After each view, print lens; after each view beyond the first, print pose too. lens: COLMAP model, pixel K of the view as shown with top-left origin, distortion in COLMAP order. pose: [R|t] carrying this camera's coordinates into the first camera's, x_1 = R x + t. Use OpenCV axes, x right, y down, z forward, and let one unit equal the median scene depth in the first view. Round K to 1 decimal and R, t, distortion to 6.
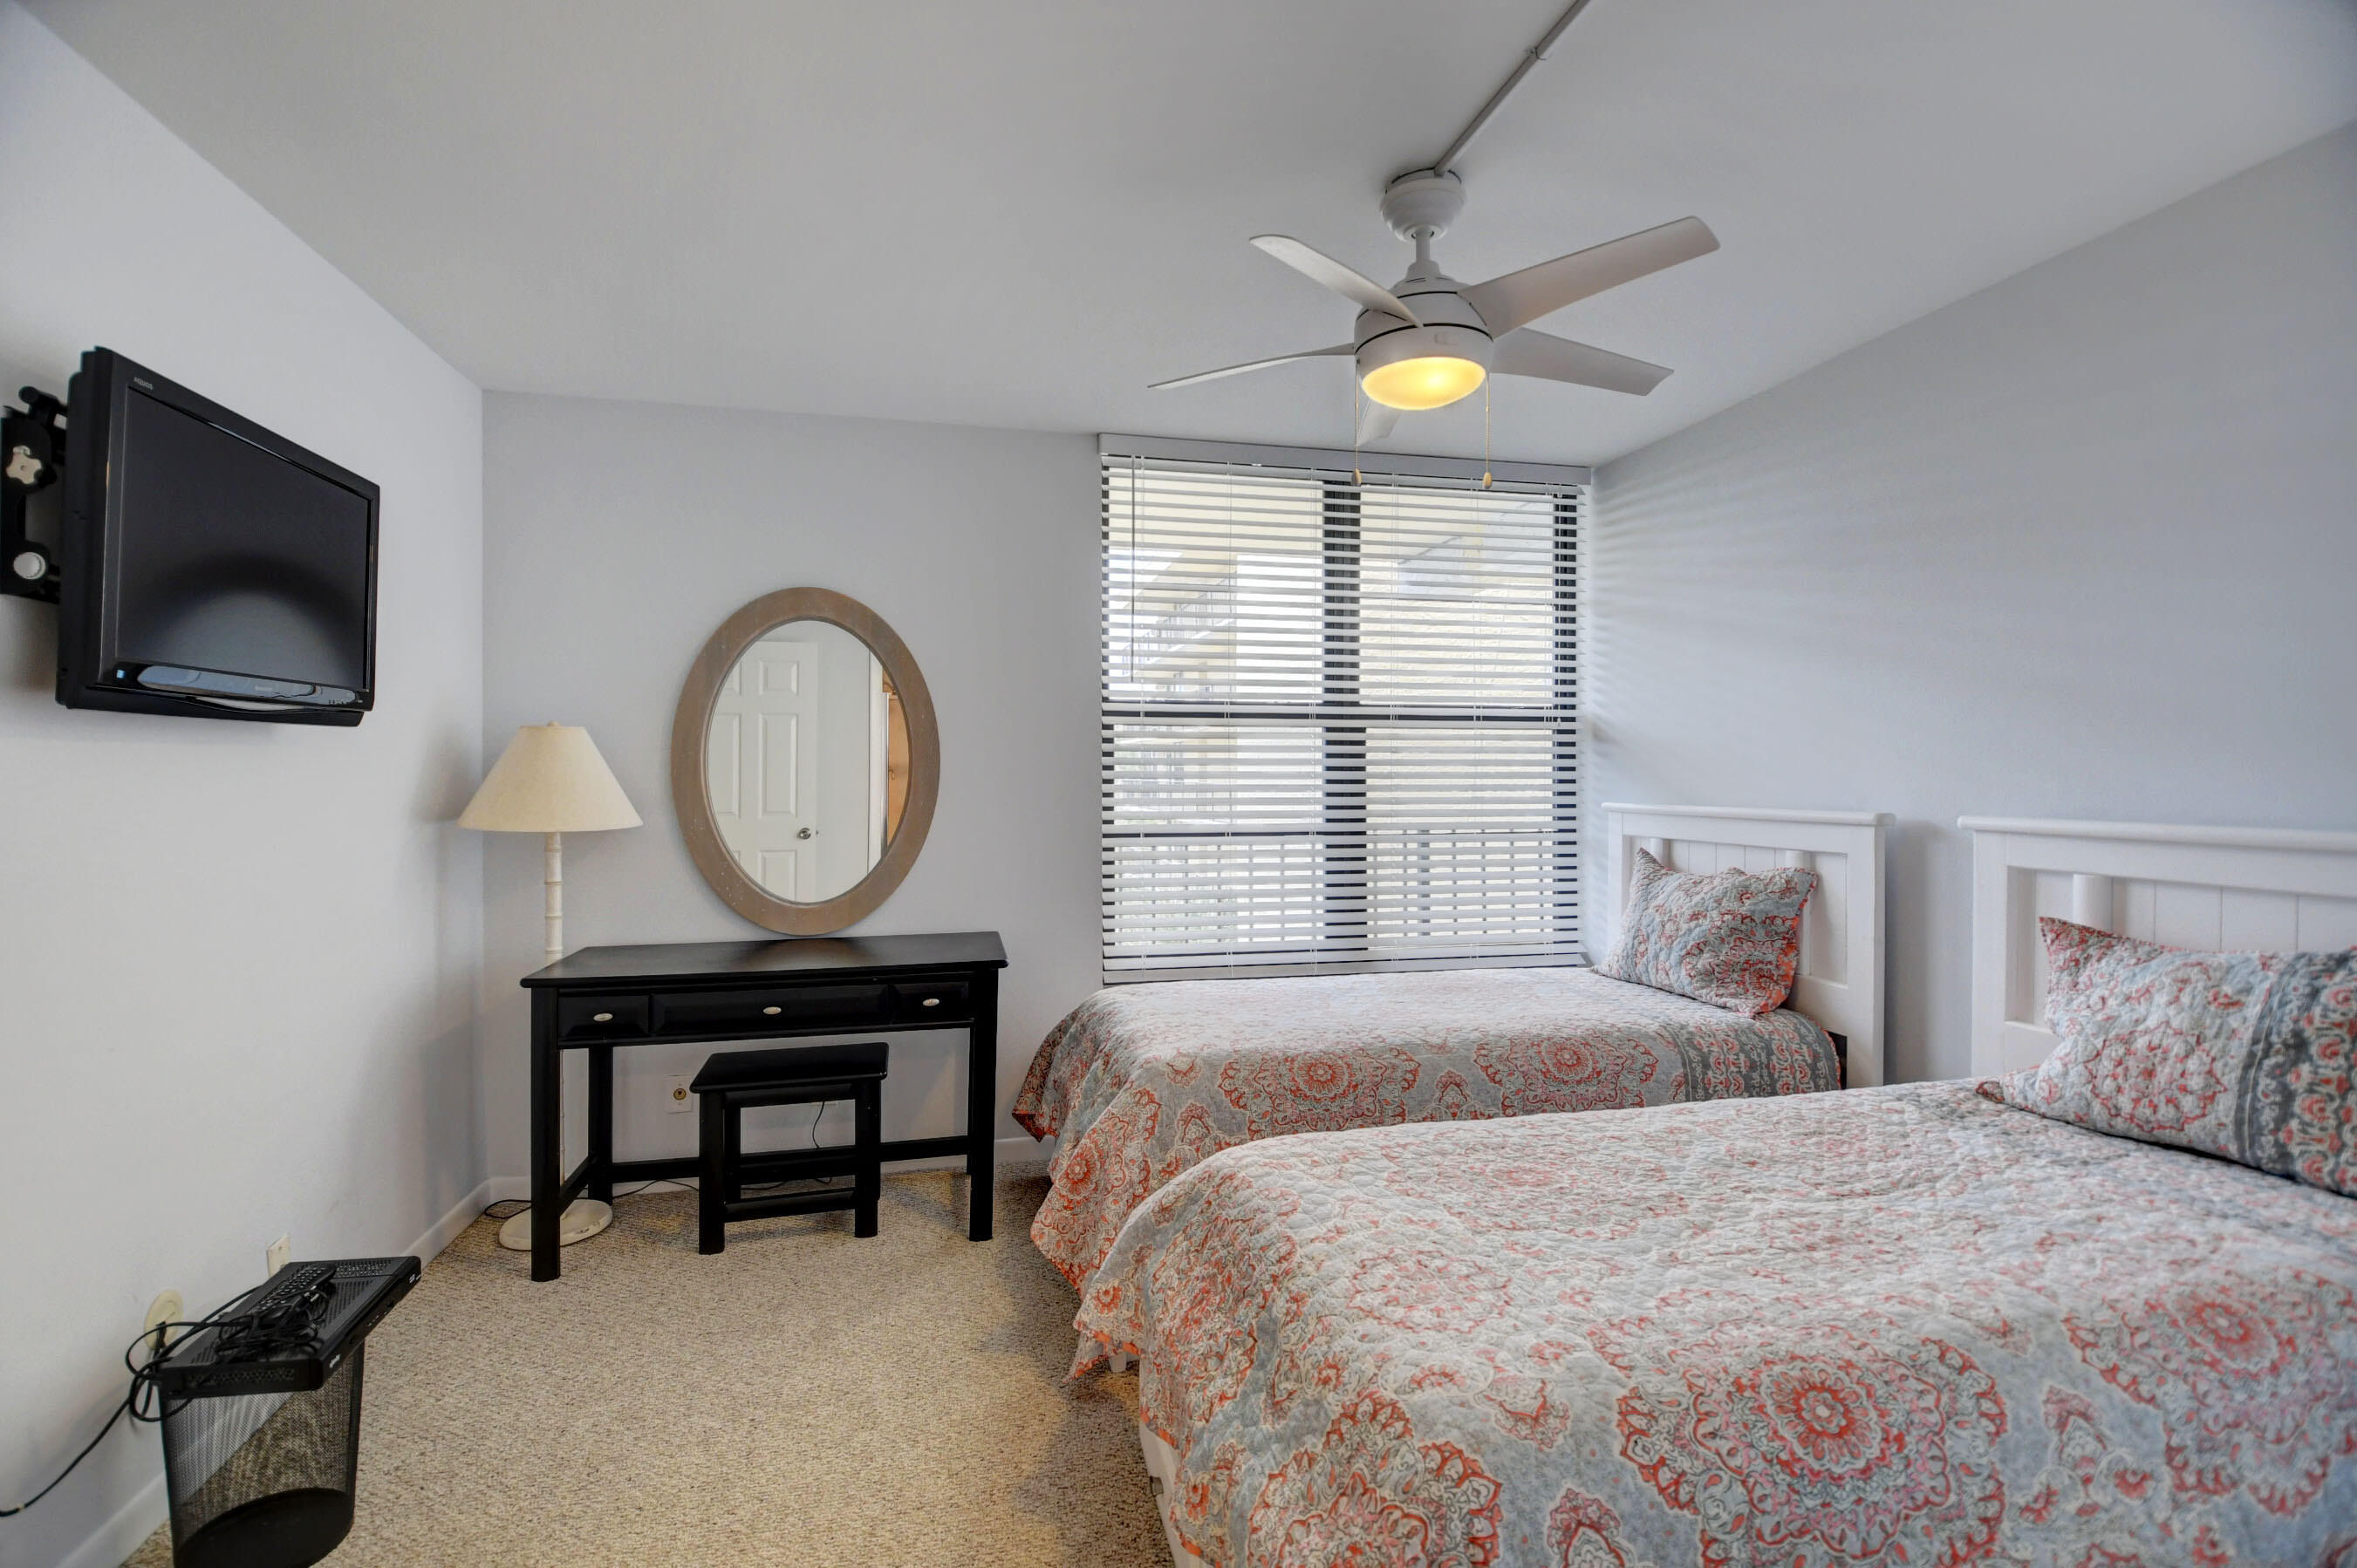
lens RADIAL K [[1040.1, 0, 1168.9], [0, 1040.1, 774.6], [0, 0, 1]] dist [0.034622, -0.041545]
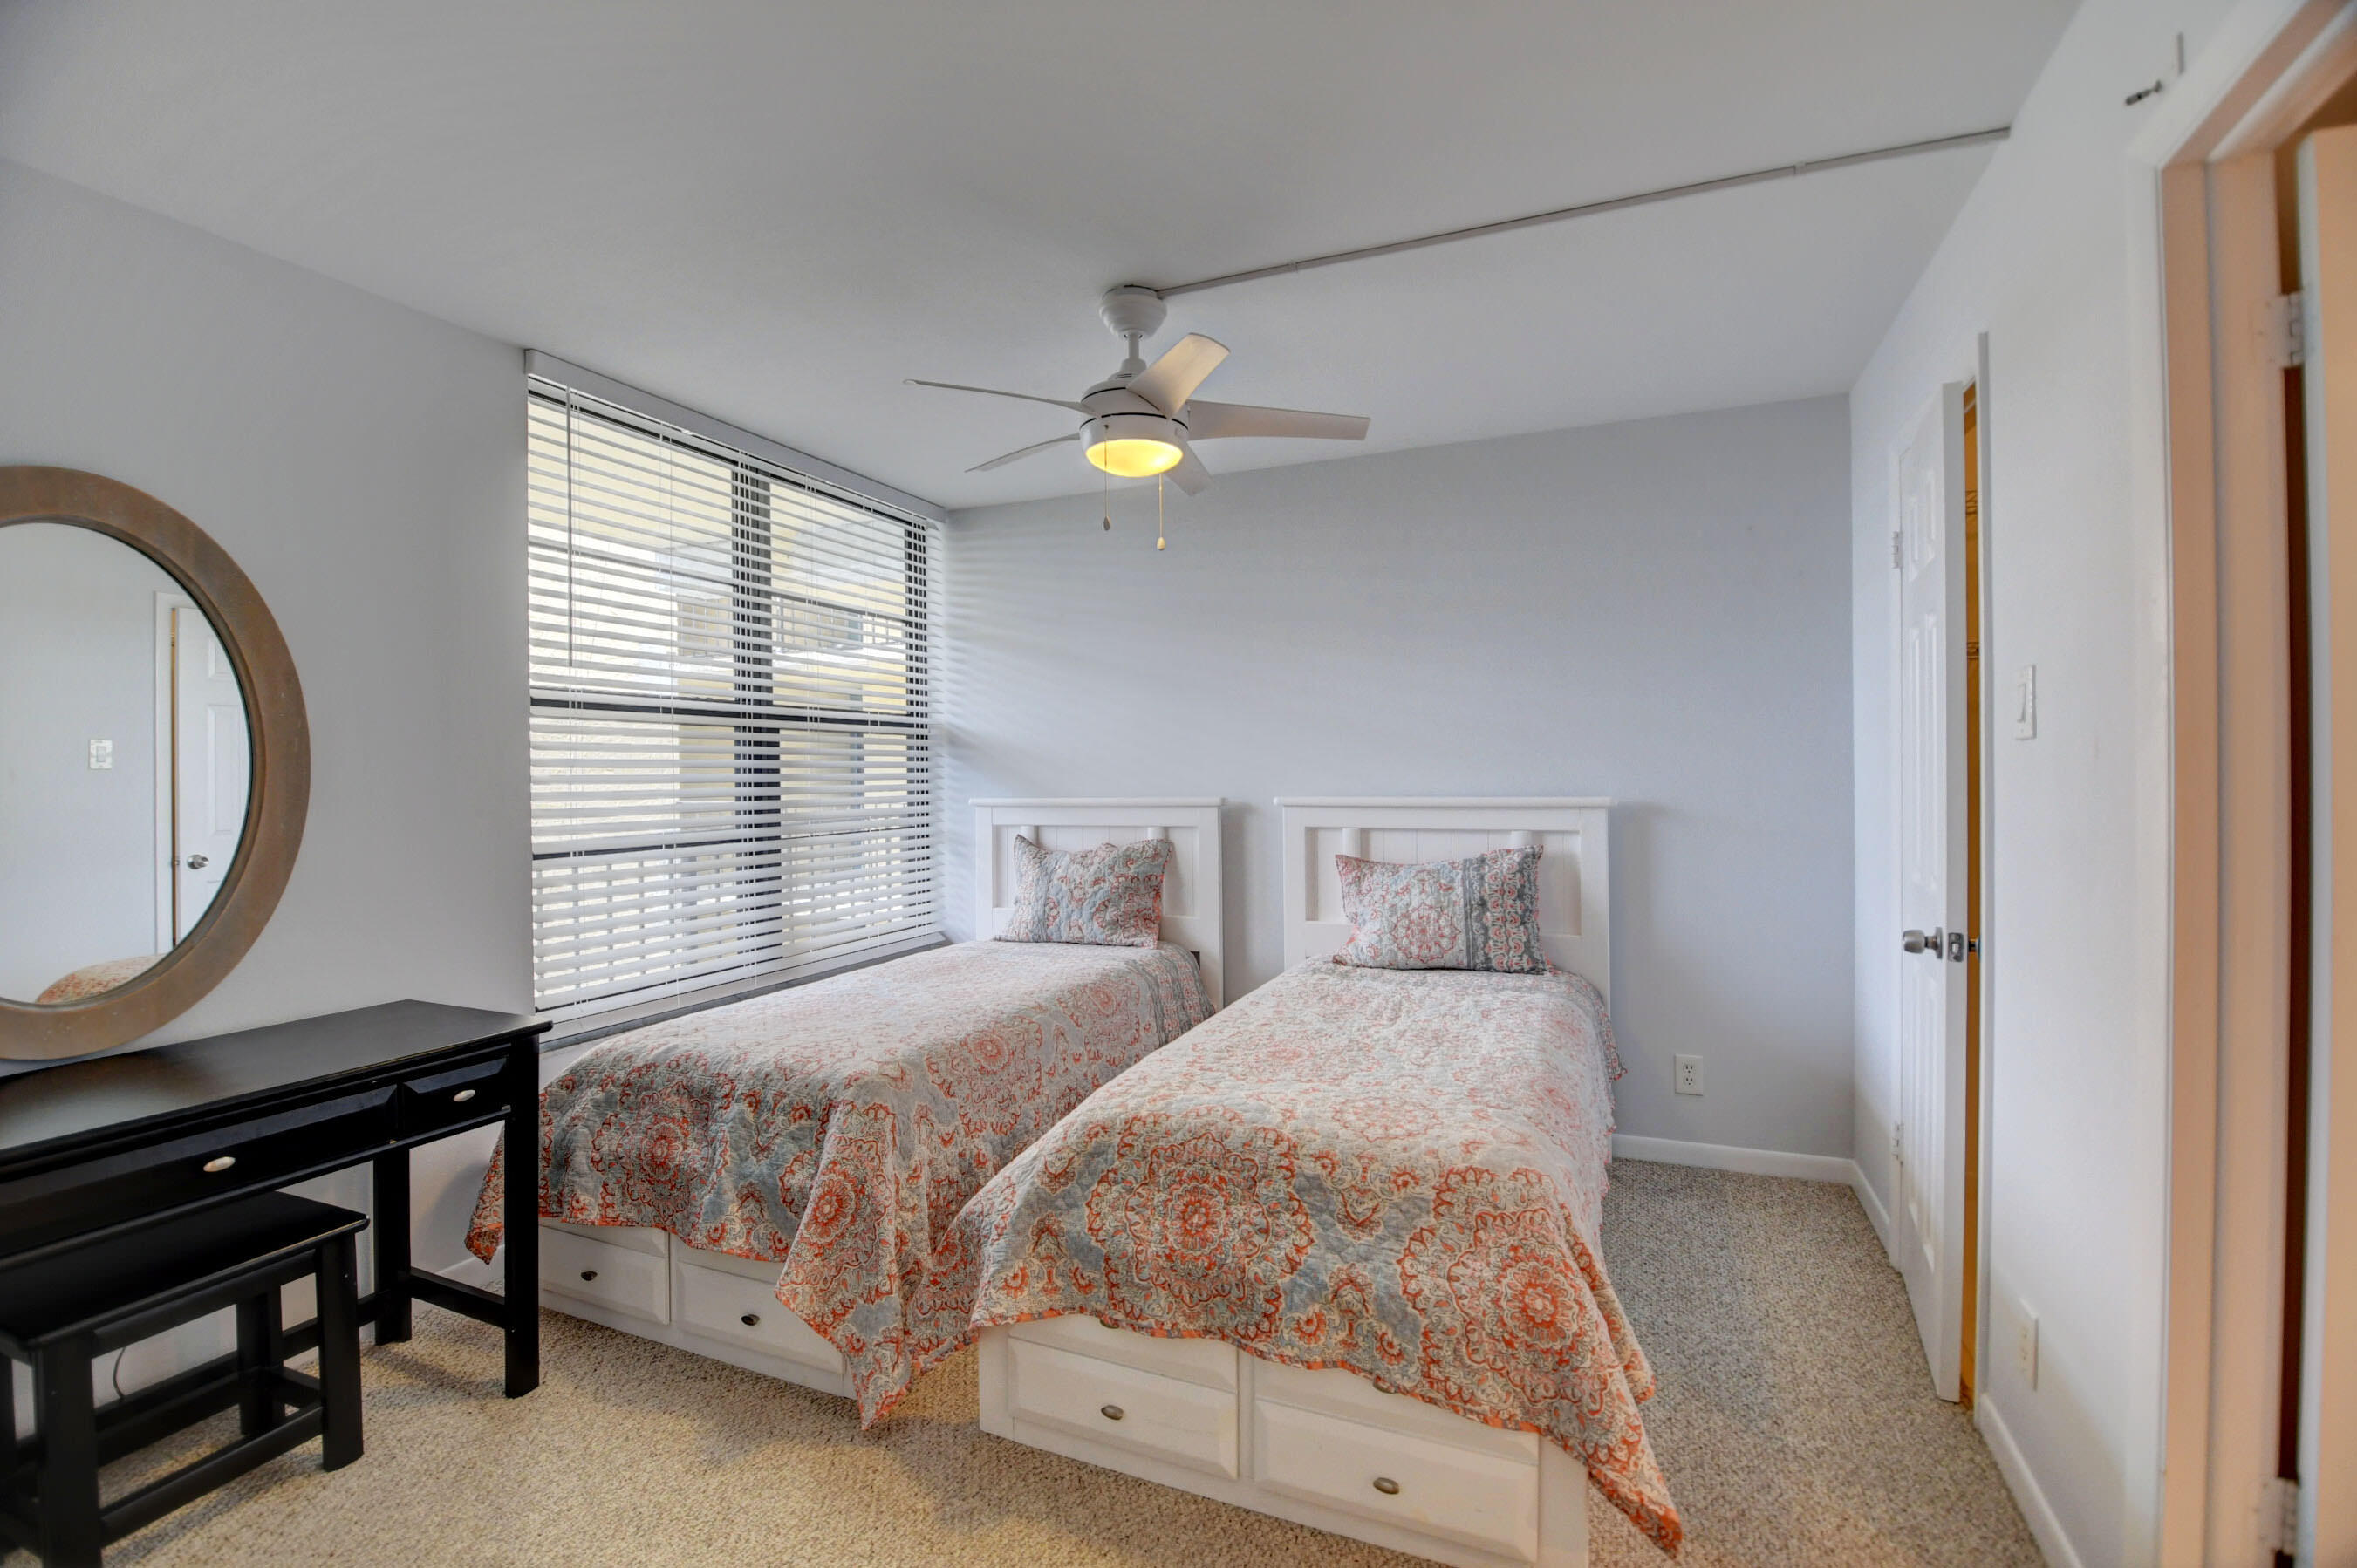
lens RADIAL K [[1040.1, 0, 1168.9], [0, 1040.1, 774.6], [0, 0, 1]] dist [0.034622, -0.041545]
pose [[0.582818, -0.008151, 0.812562, -0.568305], [0.011666, 0.999931, 0.001663, 0.000794], [-0.812519, 0.008510, 0.582872, 0.192006]]
